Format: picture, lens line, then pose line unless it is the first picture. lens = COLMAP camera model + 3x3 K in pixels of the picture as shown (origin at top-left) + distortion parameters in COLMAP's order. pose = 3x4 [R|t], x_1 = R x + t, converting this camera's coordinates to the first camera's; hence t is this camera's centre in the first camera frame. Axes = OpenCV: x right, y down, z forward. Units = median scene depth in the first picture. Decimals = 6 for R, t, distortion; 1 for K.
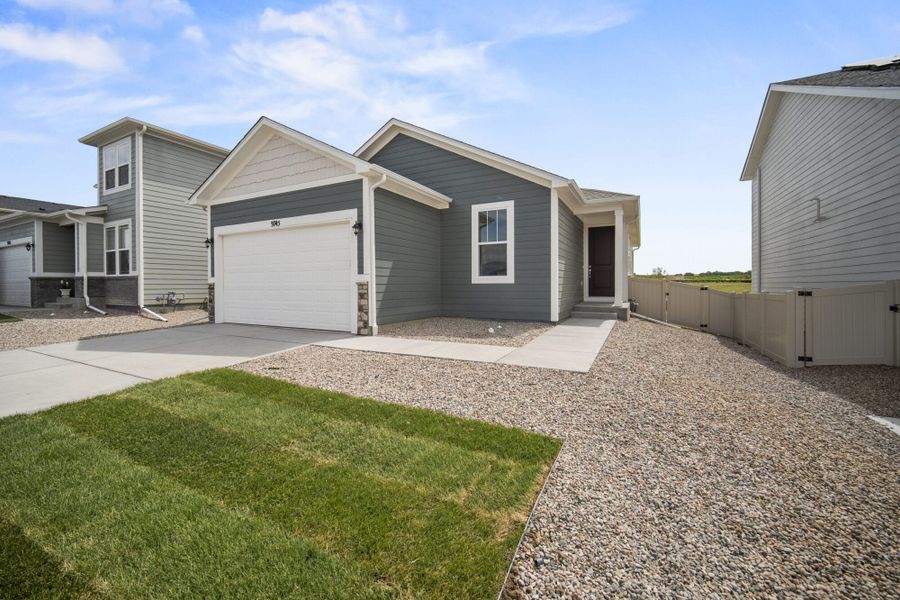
lens RADIAL K [[361.3, 0, 450.4], [0, 361.3, 290.9], [0, 0, 1]] dist [-0.000794, -0.000152]
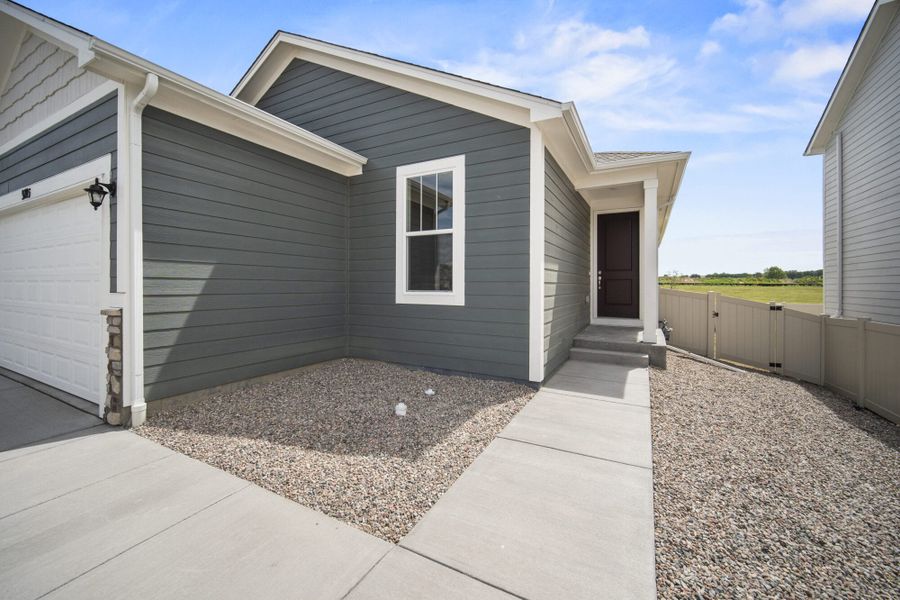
lens RADIAL K [[362.1, 0, 449.6], [0, 362.1, 285.0], [0, 0, 1]] dist [-0.001296, 0.000054]
pose [[0.999883, 0.007942, -0.013042, 0.157818], [-0.008146, 0.999845, -0.015617, -0.042767], [0.012916, 0.015722, 0.999793, 0.440163]]
